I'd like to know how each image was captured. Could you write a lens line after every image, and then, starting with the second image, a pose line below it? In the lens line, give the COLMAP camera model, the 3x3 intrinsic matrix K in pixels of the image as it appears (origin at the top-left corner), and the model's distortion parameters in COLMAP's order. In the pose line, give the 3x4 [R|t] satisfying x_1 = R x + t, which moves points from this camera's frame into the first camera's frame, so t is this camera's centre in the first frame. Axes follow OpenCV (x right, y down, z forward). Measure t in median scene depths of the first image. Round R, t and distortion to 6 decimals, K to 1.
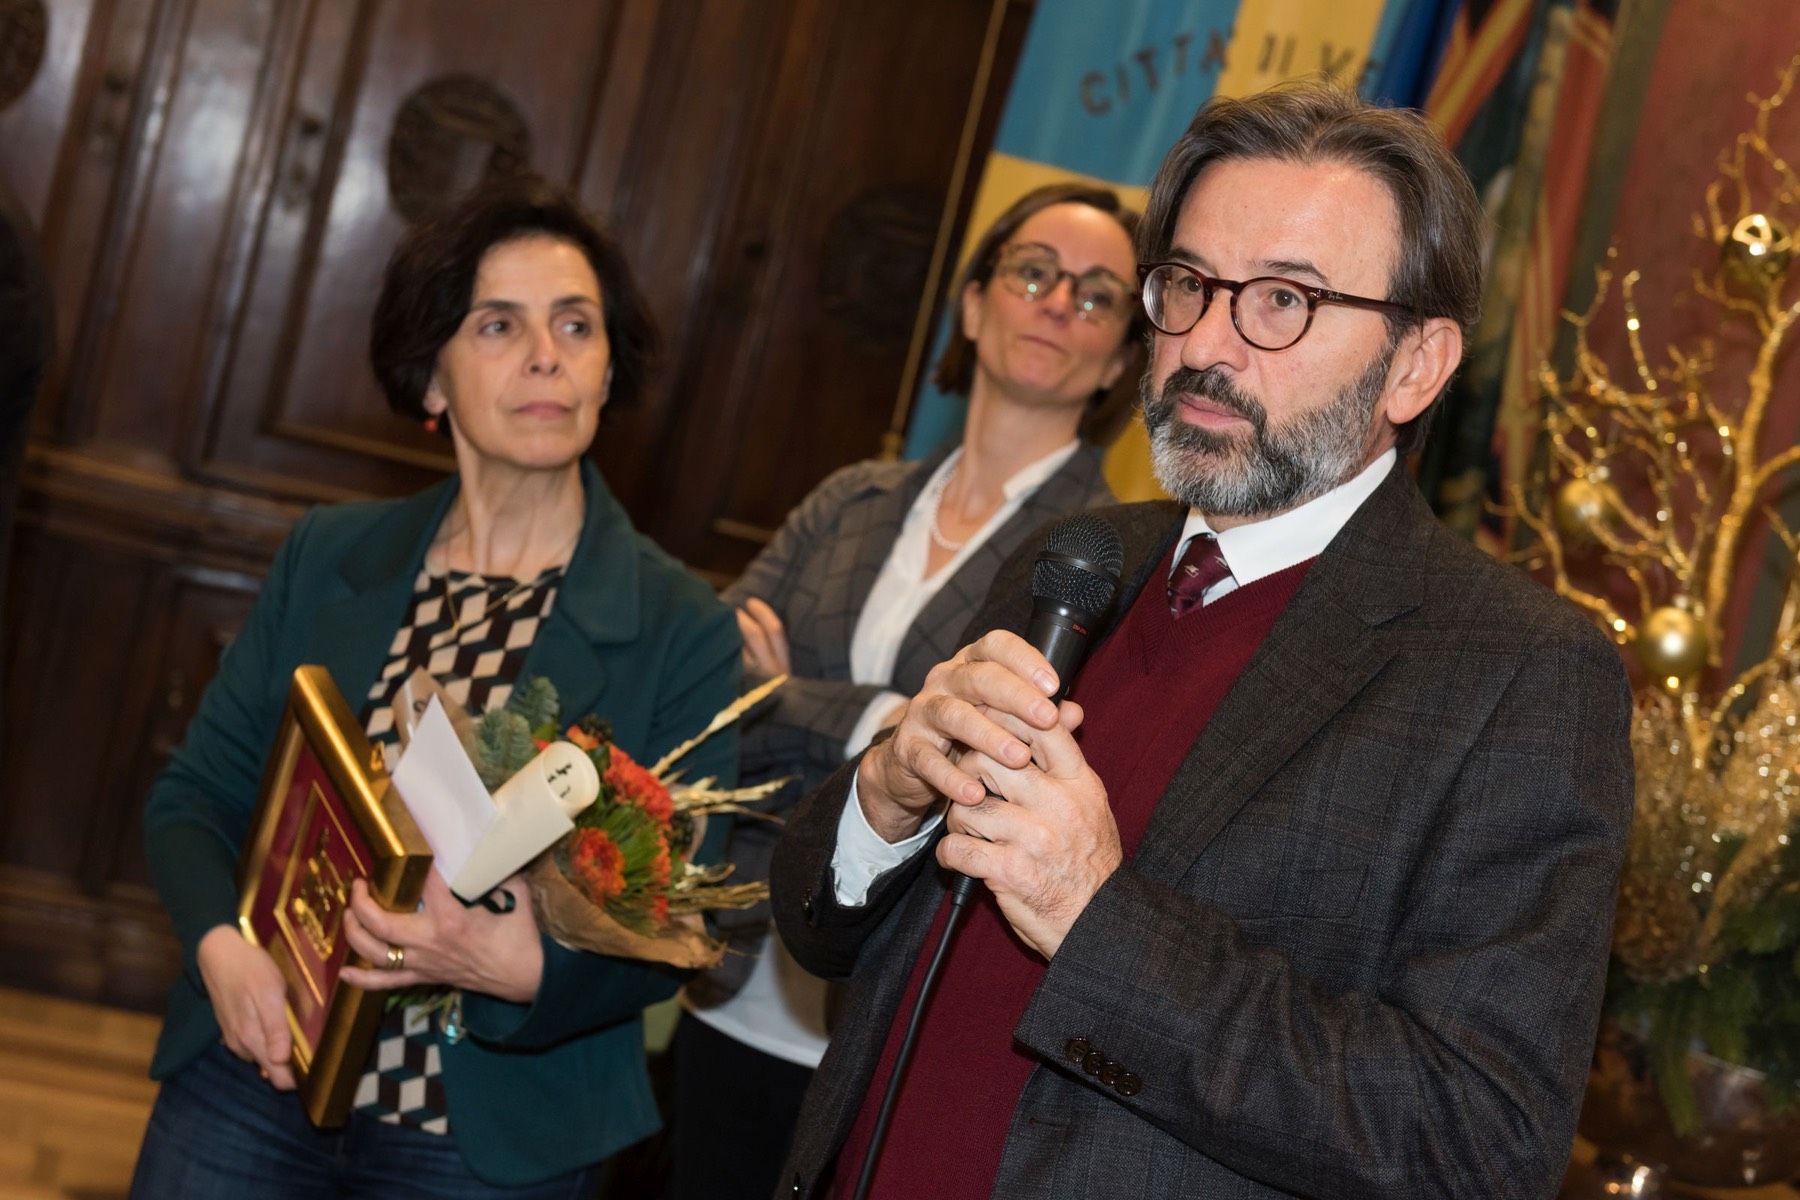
lens RADIAL K [[2866.6, 0, 902.2], [0, 2866.6, 673.5], [0, 0, 1]] dist [0.007592, -0.121754]
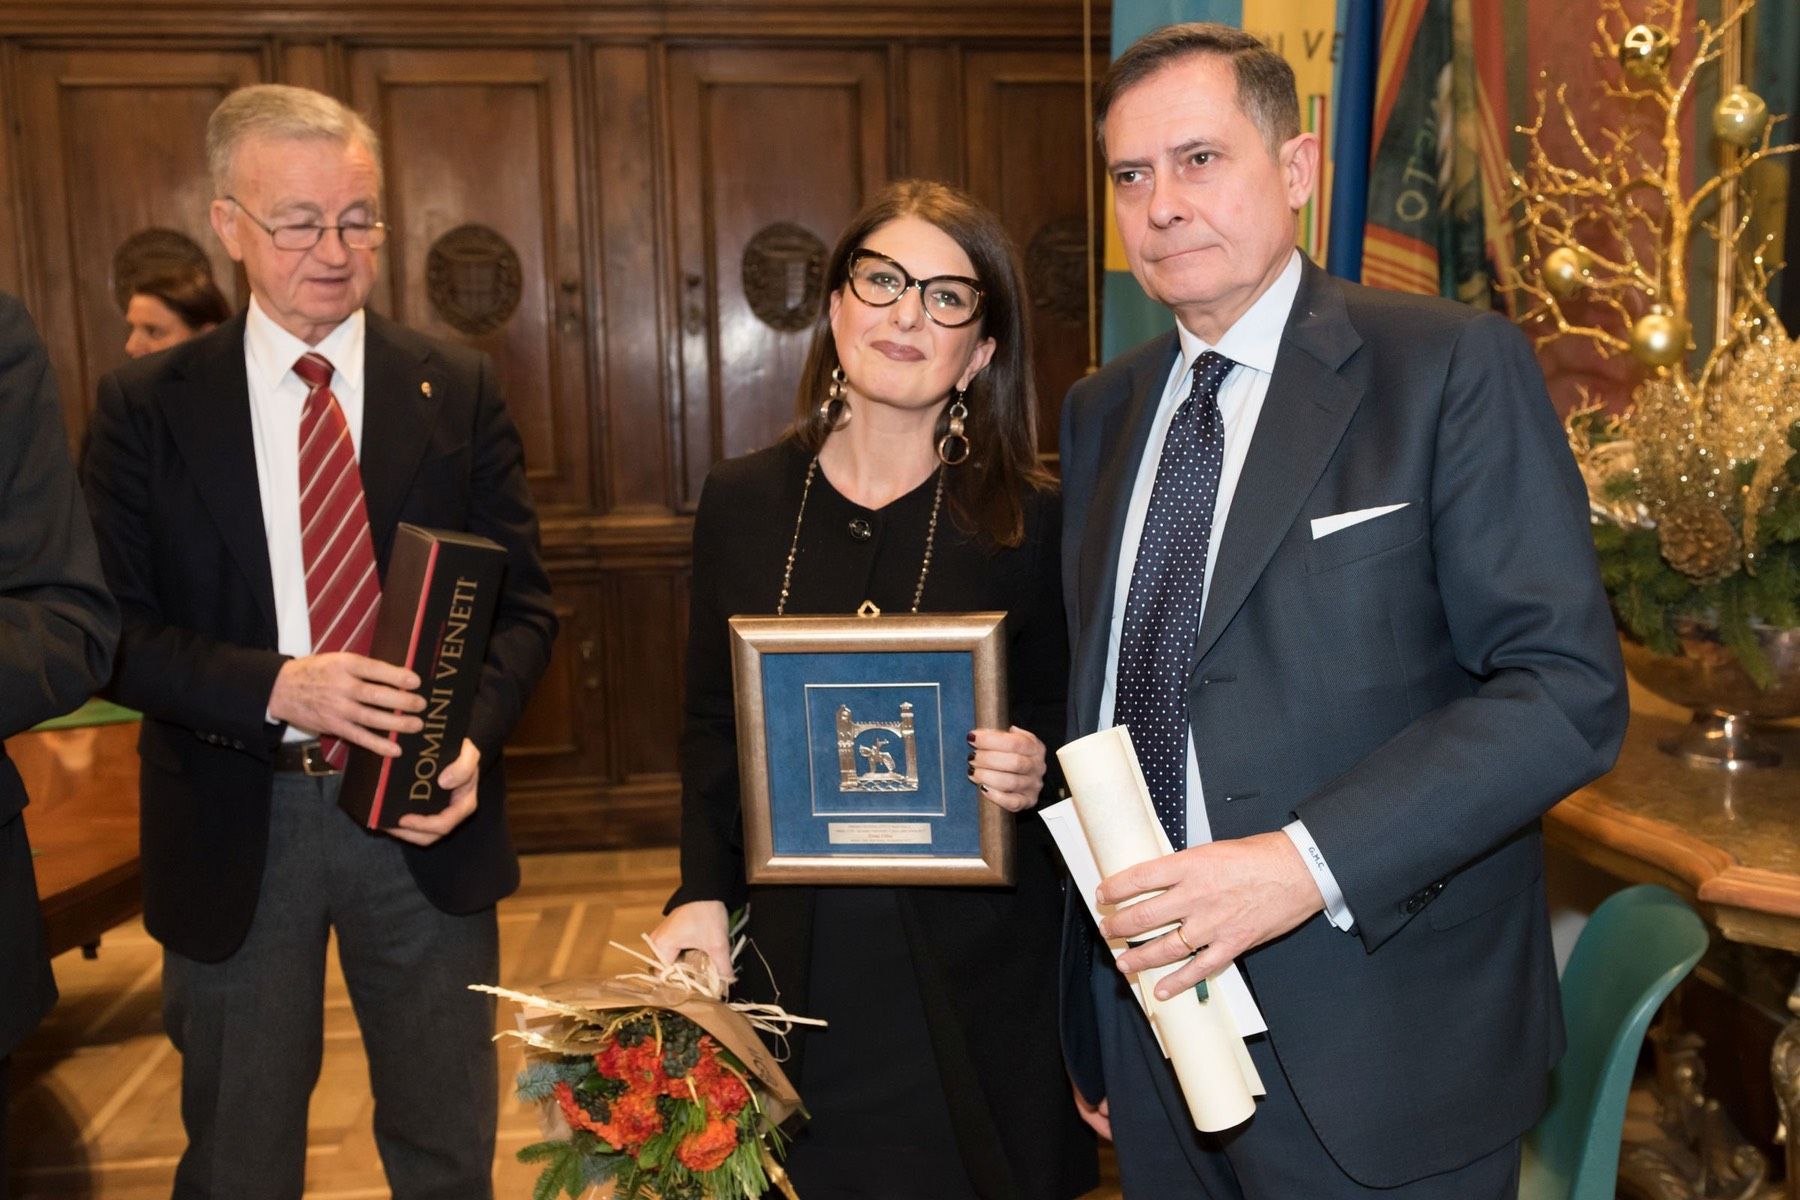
lens RADIAL K [[1651.4, 0, 992.6], [0, 1651.4, 594.1], [0, 0, 1]] dist [0.000125, -0.015247]
pose [[0.961968, -0.250506, -0.108927, 0.017845], [0.253198, 0.967347, 0.011397, 0.016305], [0.102515, -0.038543, 0.993984, 0.170864]]
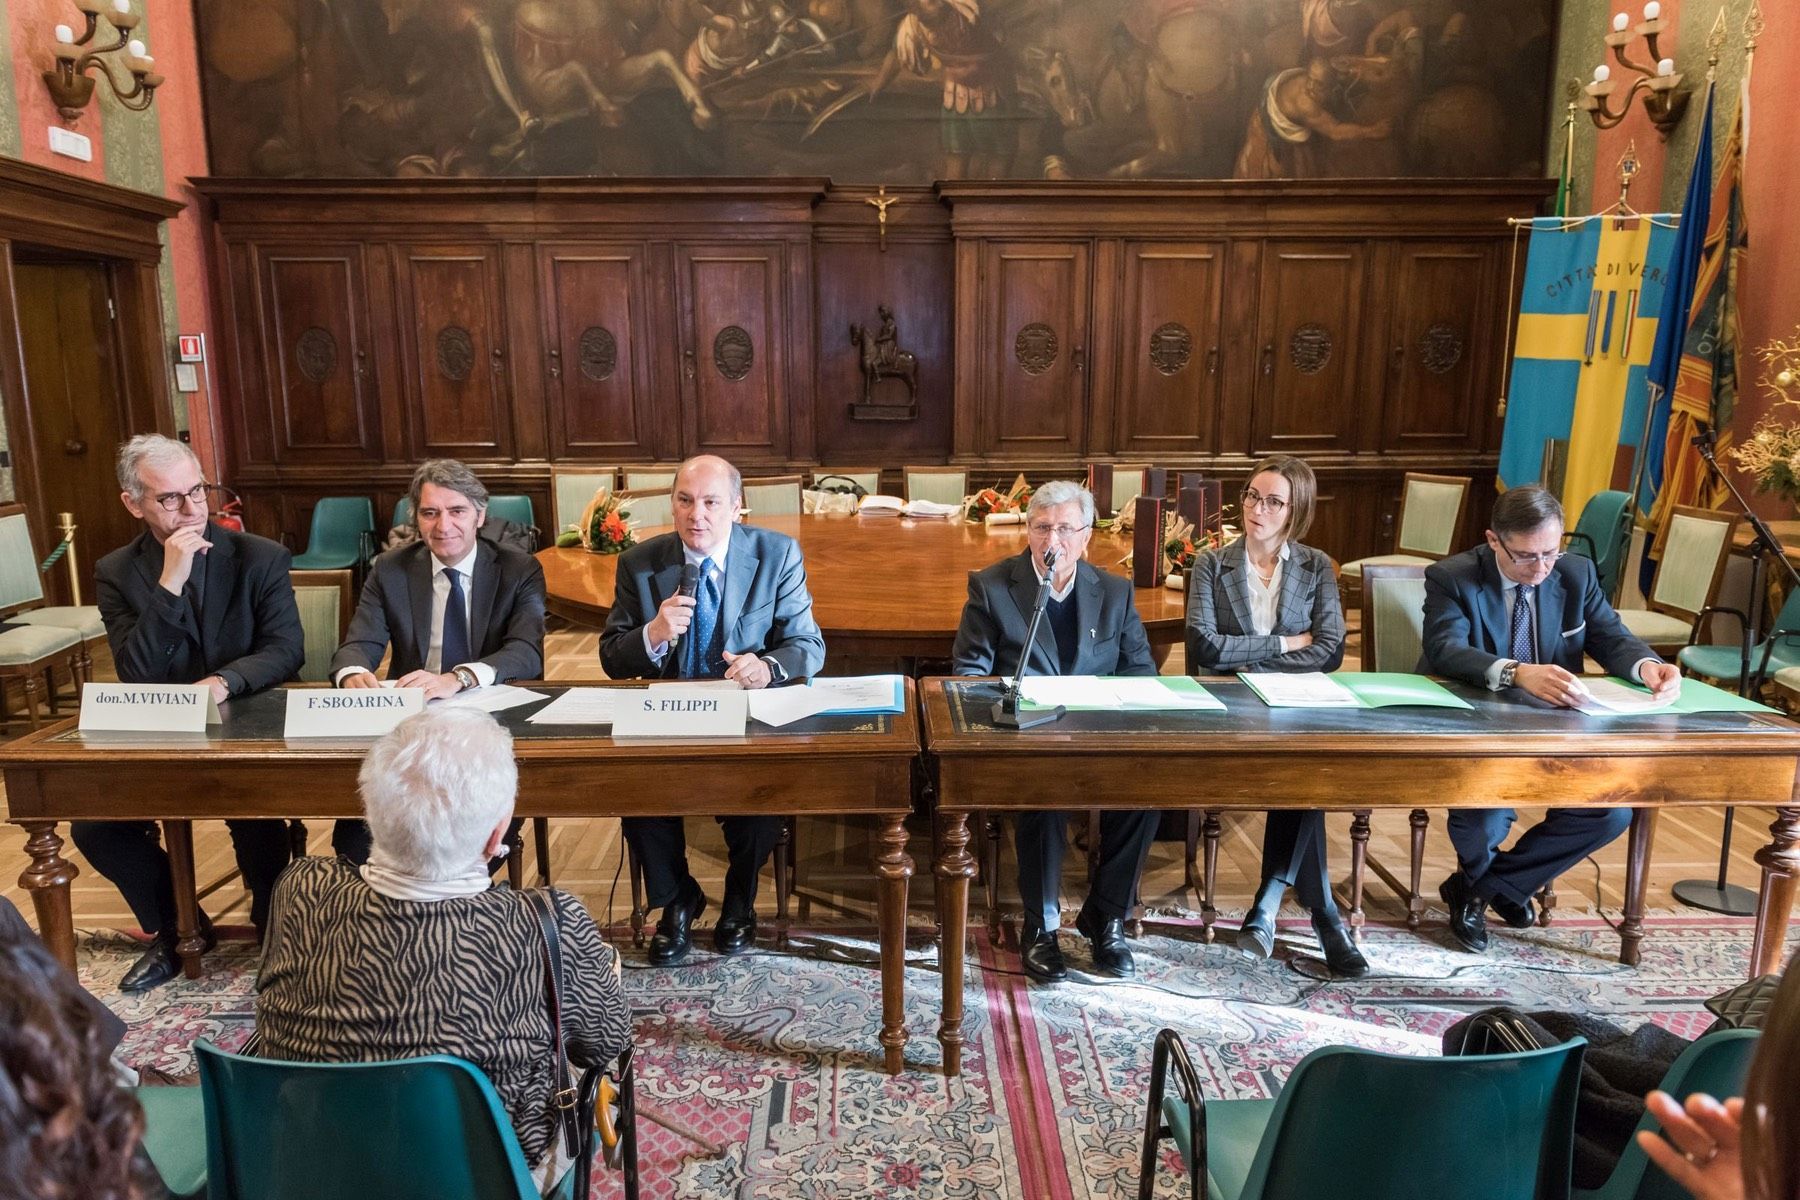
lens RADIAL K [[1190.8, 0, 900.0], [0, 1190.8, 600.0], [0, 0, 1]] dist [-0.000568, -0.002664]
pose [[0.953166, -0.203997, -0.223292, -0.660173], [0.220844, 0.973868, 0.053005, -0.124954], [0.206644, -0.099835, 0.973309, -0.940349]]
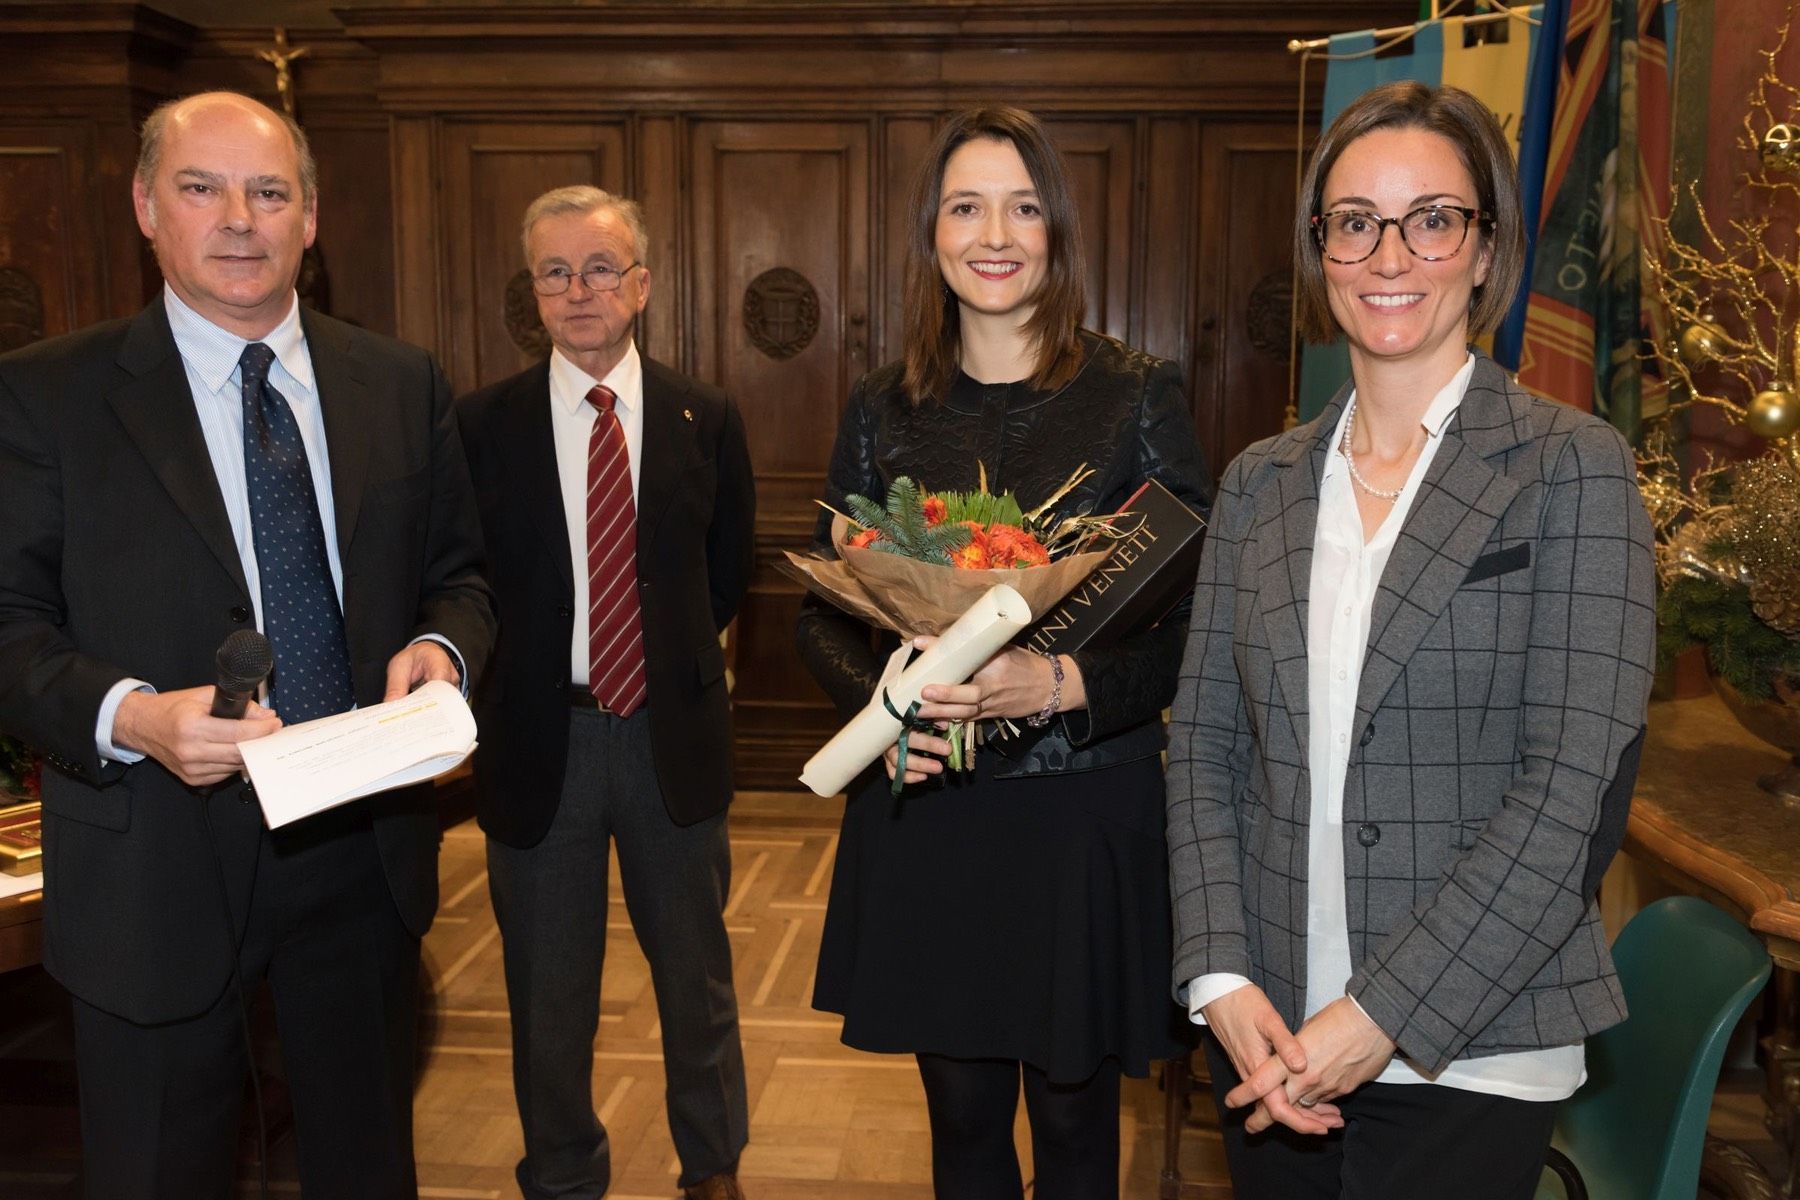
lens RADIAL K [[1451.2, 0, 983.4], [0, 1451.2, 584.8], [0, 0, 1]] dist [-0.007532, -0.008766]
pose [[0.940118, -0.196638, -0.278409, 0.069310], [0.197327, 0.979997, -0.025840, 0.014319], [0.277921, -0.030645, 0.960115, 0.148723]]
